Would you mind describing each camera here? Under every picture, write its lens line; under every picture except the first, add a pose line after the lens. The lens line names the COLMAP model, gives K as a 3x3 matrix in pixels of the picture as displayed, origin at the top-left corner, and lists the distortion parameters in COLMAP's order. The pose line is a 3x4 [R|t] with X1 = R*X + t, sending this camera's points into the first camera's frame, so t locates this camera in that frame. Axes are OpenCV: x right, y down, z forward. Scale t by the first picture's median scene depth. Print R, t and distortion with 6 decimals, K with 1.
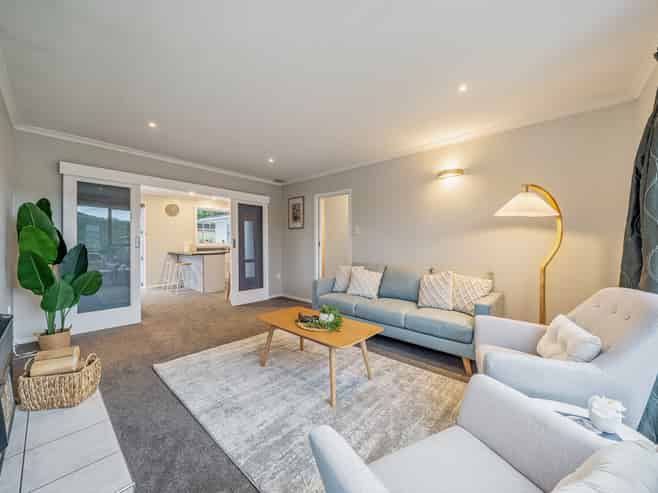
lens RADIAL K [[255.8, 0, 330.0], [0, 255.8, 245.4], [0, 0, 1]] dist [-0.002571, 0.000245]
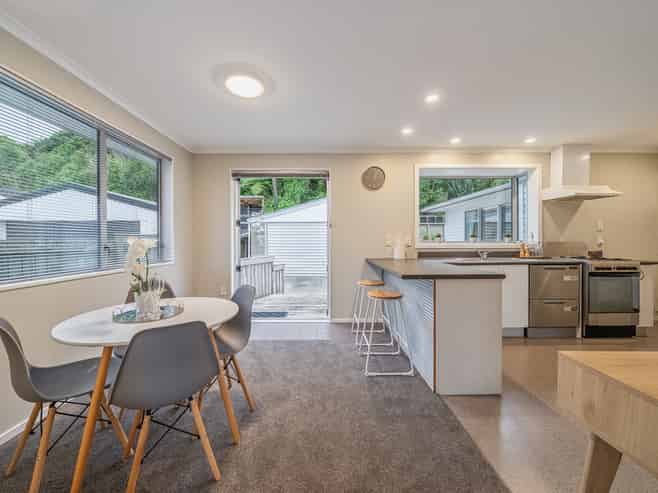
lens RADIAL K [[255.8, 0, 327.0], [0, 255.8, 246.4], [0, 0, 1]] dist [-0.002571, 0.000245]
pose [[0.676671, 0.007120, -0.736251, -0.248112], [-0.003131, 0.999972, 0.006793, -0.002423], [0.736278, -0.002292, 0.676675, 0.482092]]
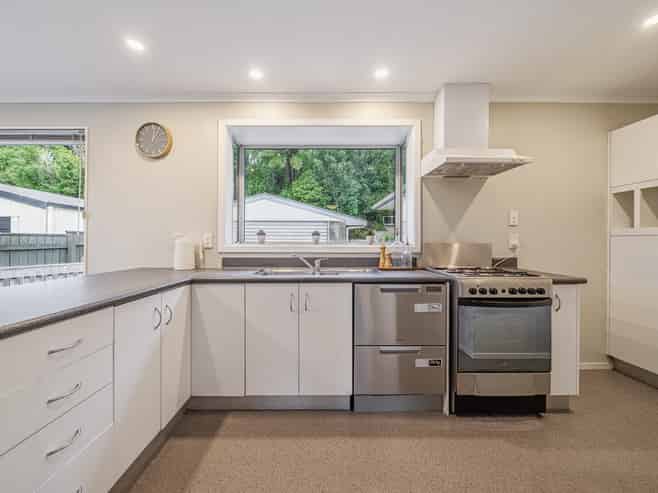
lens RADIAL K [[255.8, 0, 331.2], [0, 255.8, 246.8], [0, 0, 1]] dist [-0.002571, 0.000245]
pose [[0.671277, 0.004064, -0.741195, -0.166500], [-0.007864, 0.999968, -0.001640, -0.003169], [0.741164, 0.006930, 0.671288, 0.863990]]
